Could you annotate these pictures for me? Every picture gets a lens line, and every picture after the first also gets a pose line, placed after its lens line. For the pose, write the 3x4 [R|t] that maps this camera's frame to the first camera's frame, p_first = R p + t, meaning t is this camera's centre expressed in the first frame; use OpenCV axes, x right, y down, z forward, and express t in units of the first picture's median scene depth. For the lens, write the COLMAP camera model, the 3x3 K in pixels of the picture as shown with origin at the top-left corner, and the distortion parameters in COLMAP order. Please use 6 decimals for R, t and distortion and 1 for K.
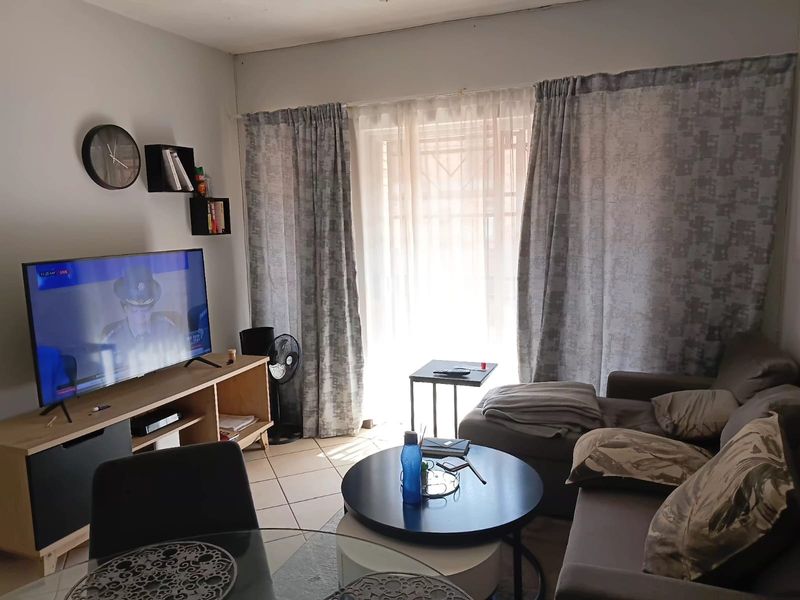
lens RADIAL K [[594.3, 0, 400.0], [0, 594.3, 300.0], [0, 0, 1]] dist [0.110882, -0.148572]
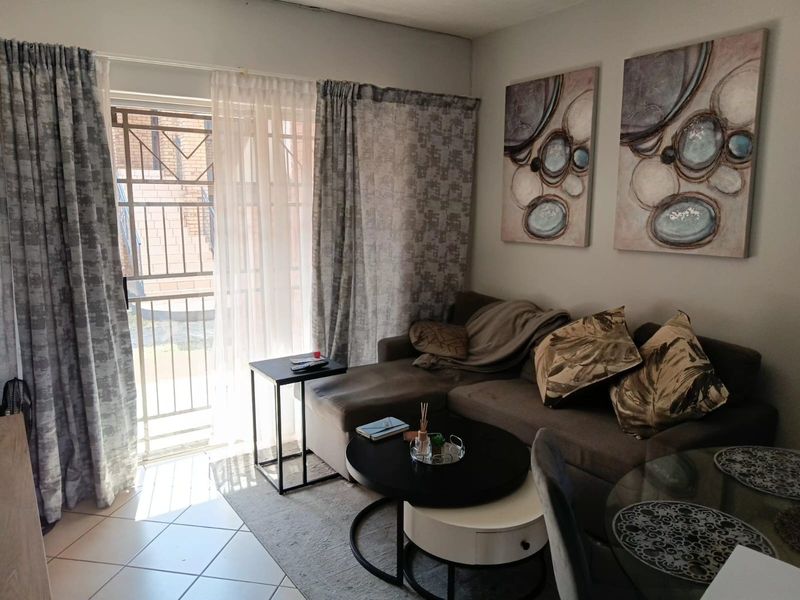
lens RADIAL K [[594.3, 0, 400.0], [0, 594.3, 300.0], [0, 0, 1]] dist [0.110882, -0.148572]
pose [[0.550066, -0.114211, 0.827274, -0.609824], [0.106319, 0.992121, 0.066276, -0.034575], [-0.828326, 0.051499, 0.557875, 0.320677]]
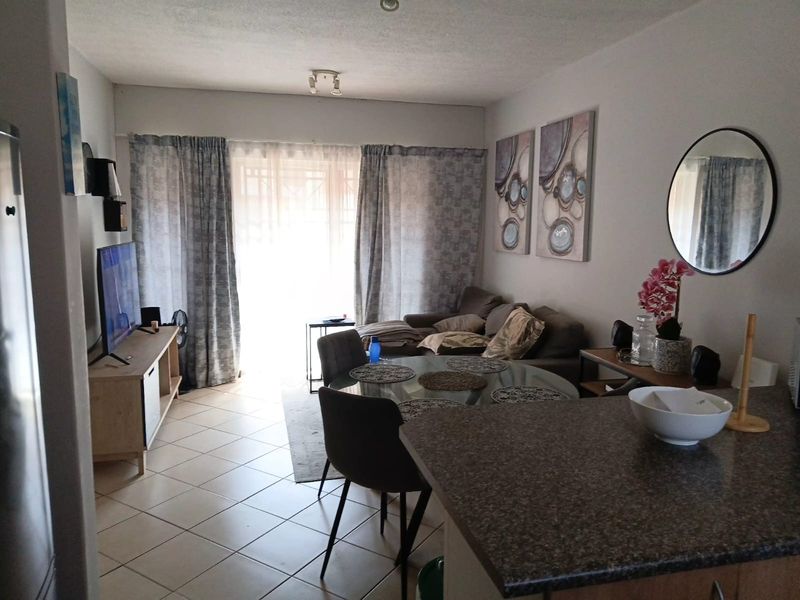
lens RADIAL K [[594.3, 0, 400.0], [0, 594.3, 300.0], [0, 0, 1]] dist [0.110882, -0.148572]
pose [[0.808623, -0.046990, 0.586448, -0.686756], [0.054278, 0.998513, 0.005167, 0.067130], [-0.585818, 0.027653, 0.809971, -0.395207]]
